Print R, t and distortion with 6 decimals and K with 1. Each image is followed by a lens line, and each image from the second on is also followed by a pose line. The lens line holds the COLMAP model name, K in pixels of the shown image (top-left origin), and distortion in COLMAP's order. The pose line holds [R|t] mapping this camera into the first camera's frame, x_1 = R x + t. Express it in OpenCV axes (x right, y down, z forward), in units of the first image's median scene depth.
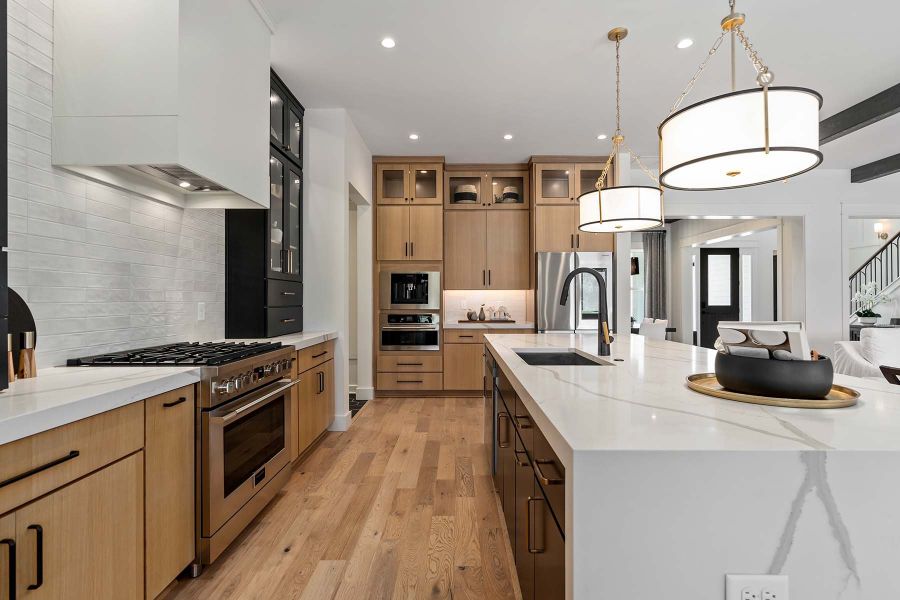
lens RADIAL K [[429.2, 0, 456.3], [0, 429.2, 295.8], [0, 0, 1]] dist [-0.012138, 0.000139]
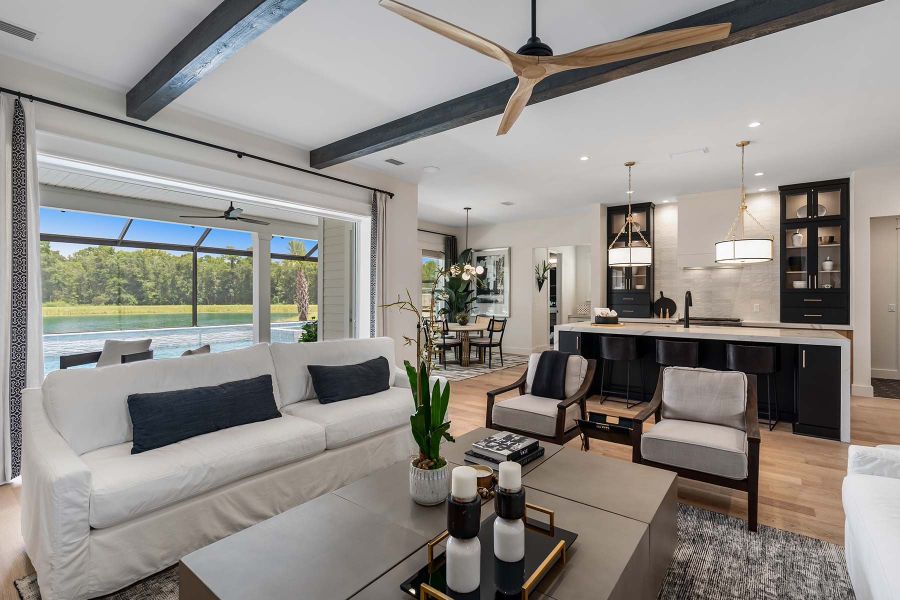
lens RADIAL K [[420.6, 0, 457.0], [0, 420.6, 298.1], [0, 0, 1]] dist [-0.010288, 0.001296]
pose [[-0.595587, 0.002392, -0.803287, 1.257430], [0.004087, 0.999992, -0.000053, -0.012814], [0.803280, -0.003315, -0.595592, 0.575604]]
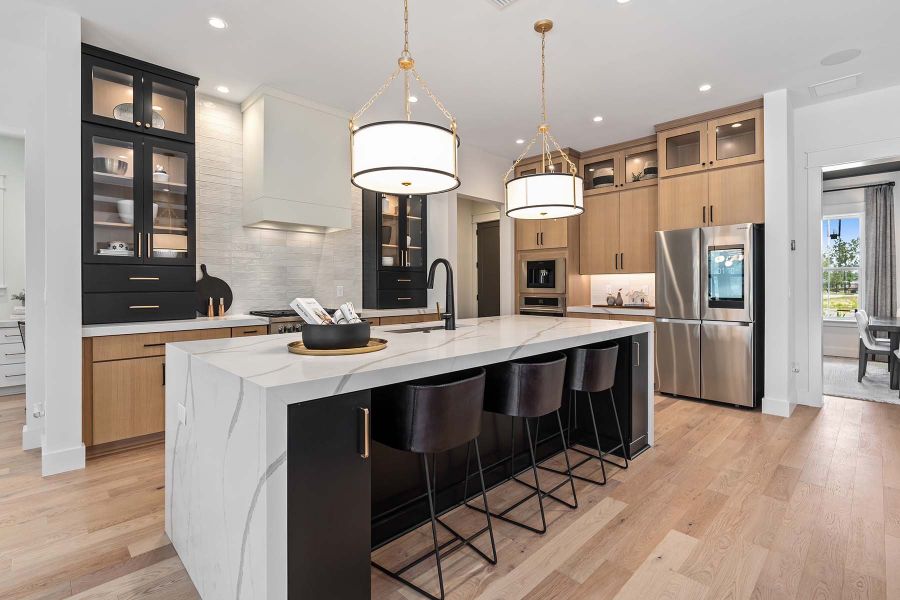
lens RADIAL K [[425.0, 0, 456.4], [0, 425.0, 285.7], [0, 0, 1]] dist [-0.002628, 0.000155]
pose [[0.711255, 0.000768, -0.702933, 0.511768], [0.007755, 0.999930, 0.008939, 0.000903], [0.702891, -0.011809, 0.711200, 0.063357]]
